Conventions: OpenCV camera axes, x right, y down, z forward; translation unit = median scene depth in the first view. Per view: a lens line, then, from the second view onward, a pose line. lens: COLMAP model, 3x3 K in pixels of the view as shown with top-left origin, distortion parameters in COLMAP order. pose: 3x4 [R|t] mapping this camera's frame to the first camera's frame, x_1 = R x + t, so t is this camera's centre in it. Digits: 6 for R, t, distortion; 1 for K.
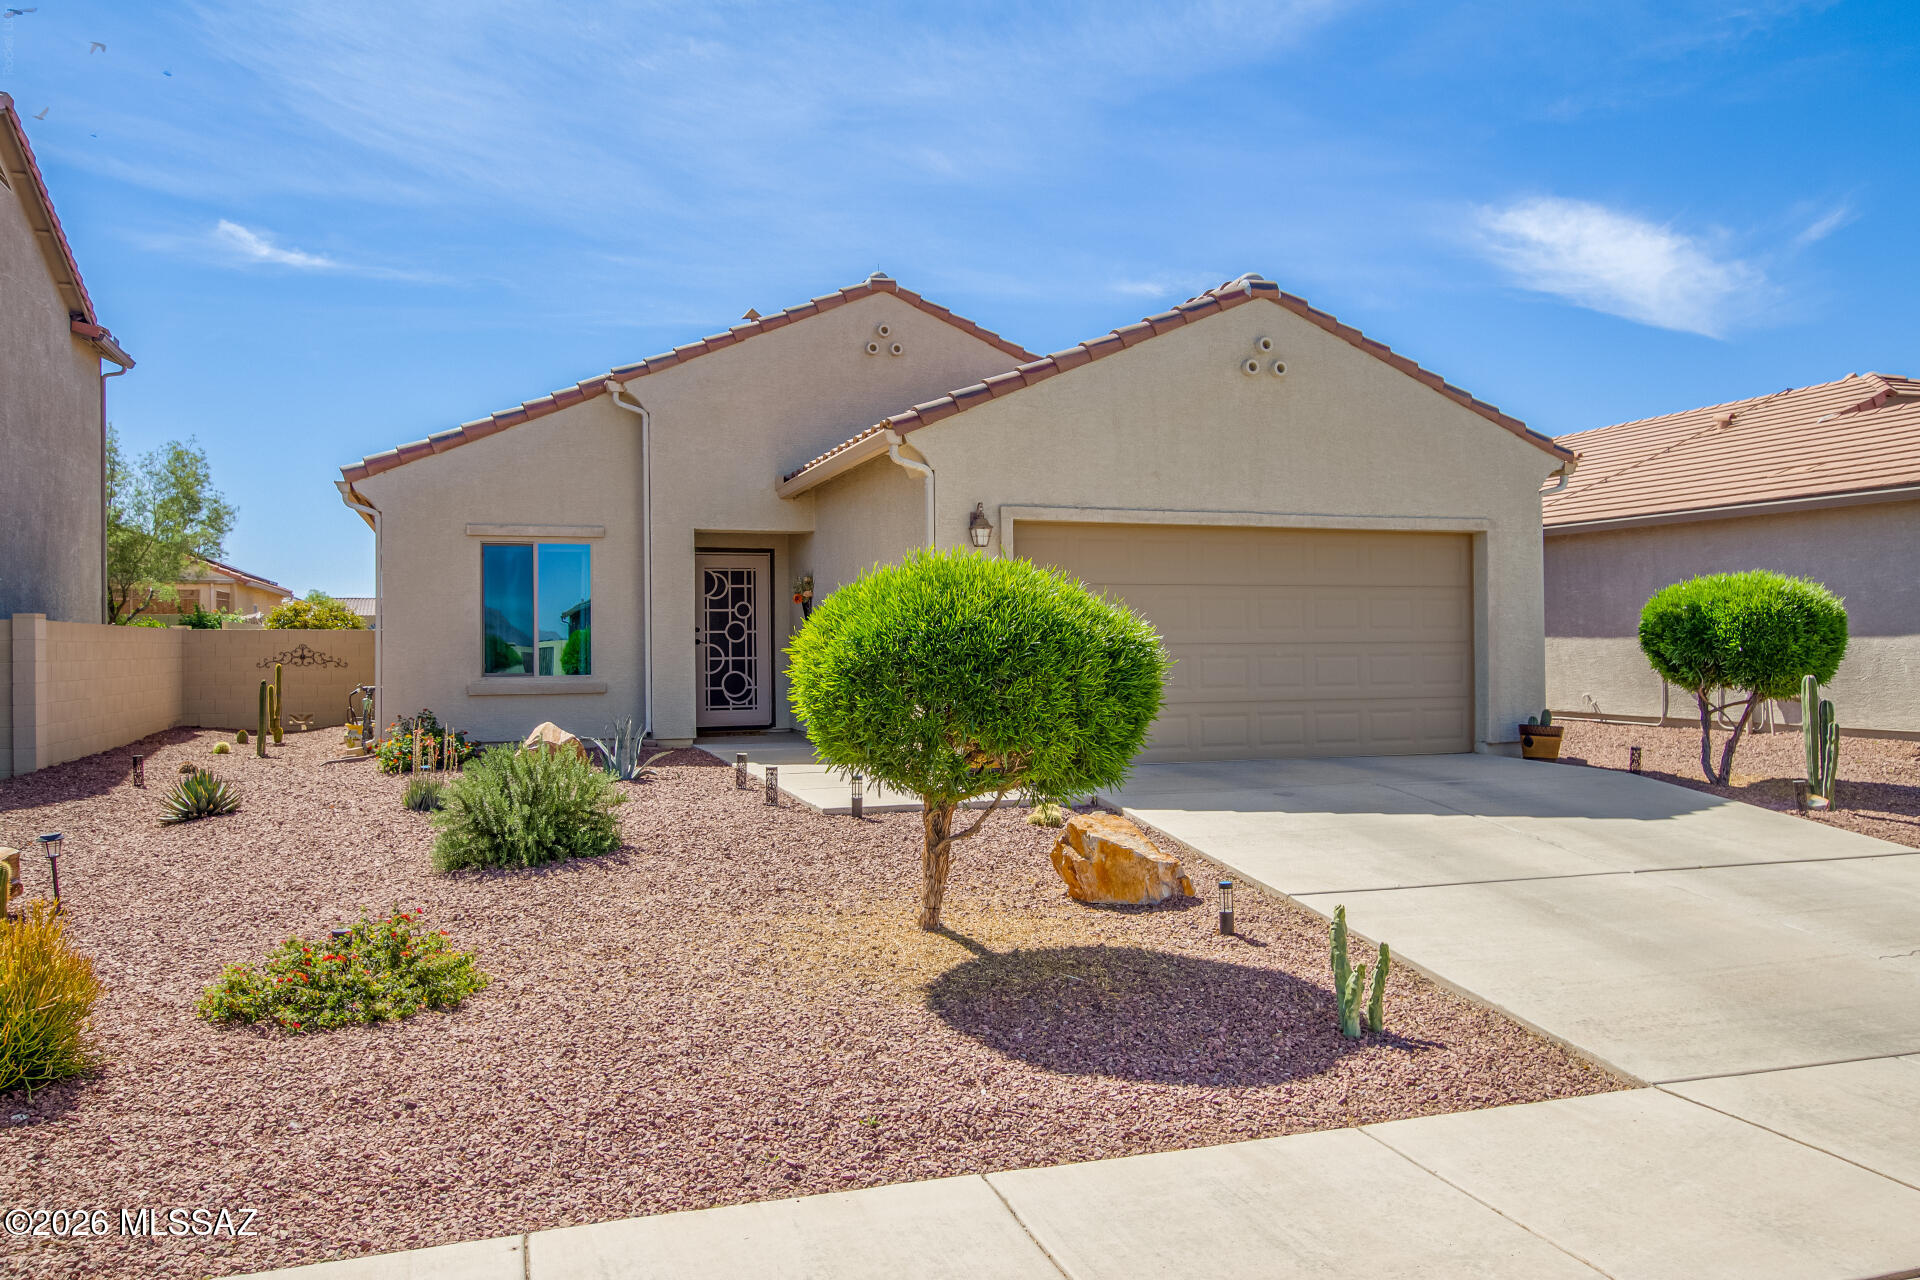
lens RADIAL K [[1500.7, 0, 963.0], [0, 1500.7, 655.4], [0, 0, 1]] dist [0.008802, 0.001242]
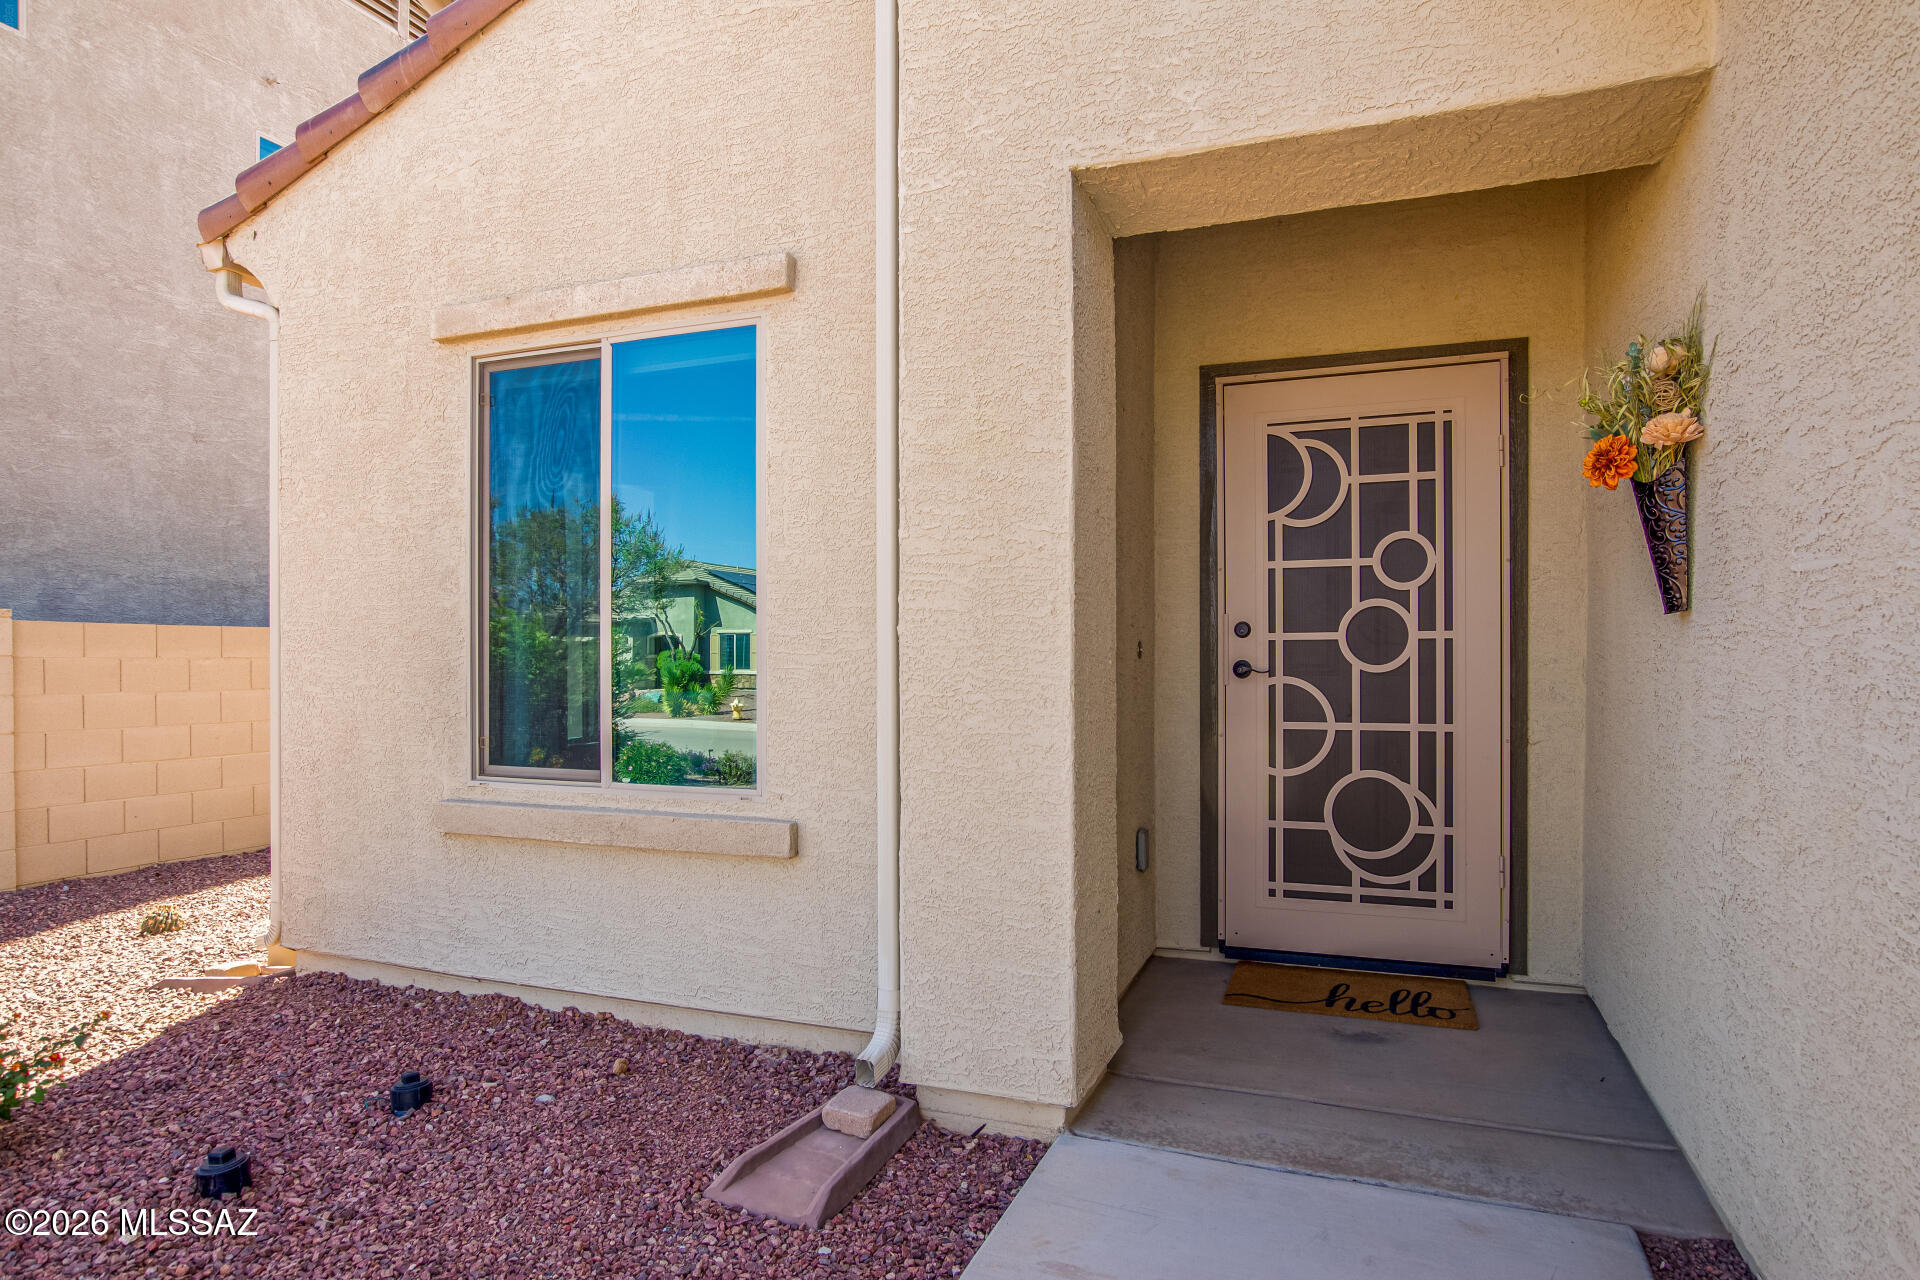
lens RADIAL K [[1070.5, 0, 967.3], [0, 1070.5, 651.3], [0, 0, 1]] dist [-0.033057, 0.000004]
pose [[0.778503, 0.004281, -0.627626, -0.112466], [-0.008316, 0.999959, -0.003495, -0.015274], [0.627586, 0.007940, 0.778507, 1.062820]]
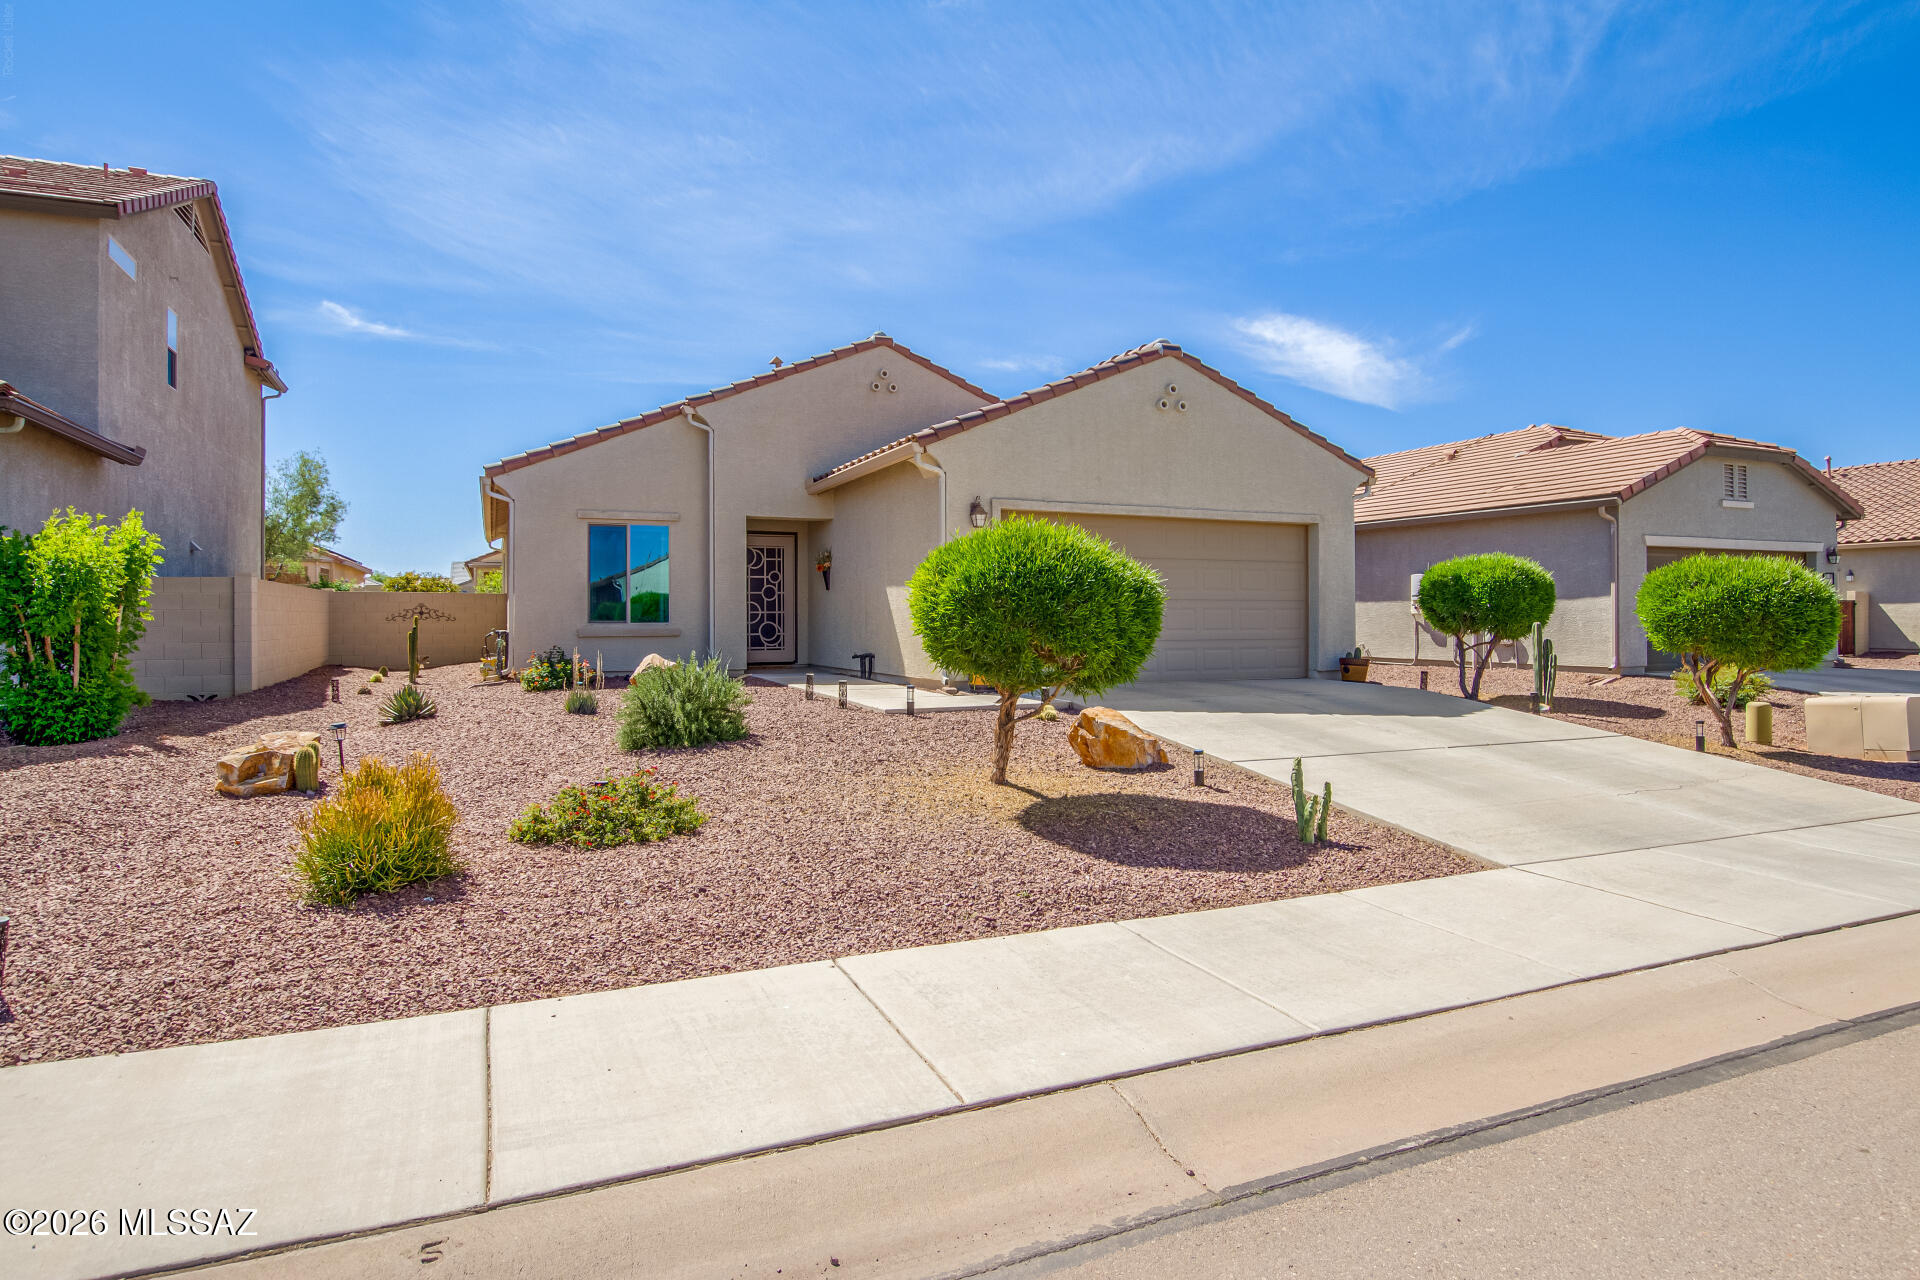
lens RADIAL K [[1121.1, 0, 967.9], [0, 1121.1, 632.4], [0, 0, 1]] dist [-0.022256, 0.006548]
pose [[0.995721, 0.004327, 0.092307, -0.088663], [-0.004762, 0.999979, 0.004484, 0.019474], [-0.092286, -0.004904, 0.995720, -0.036584]]
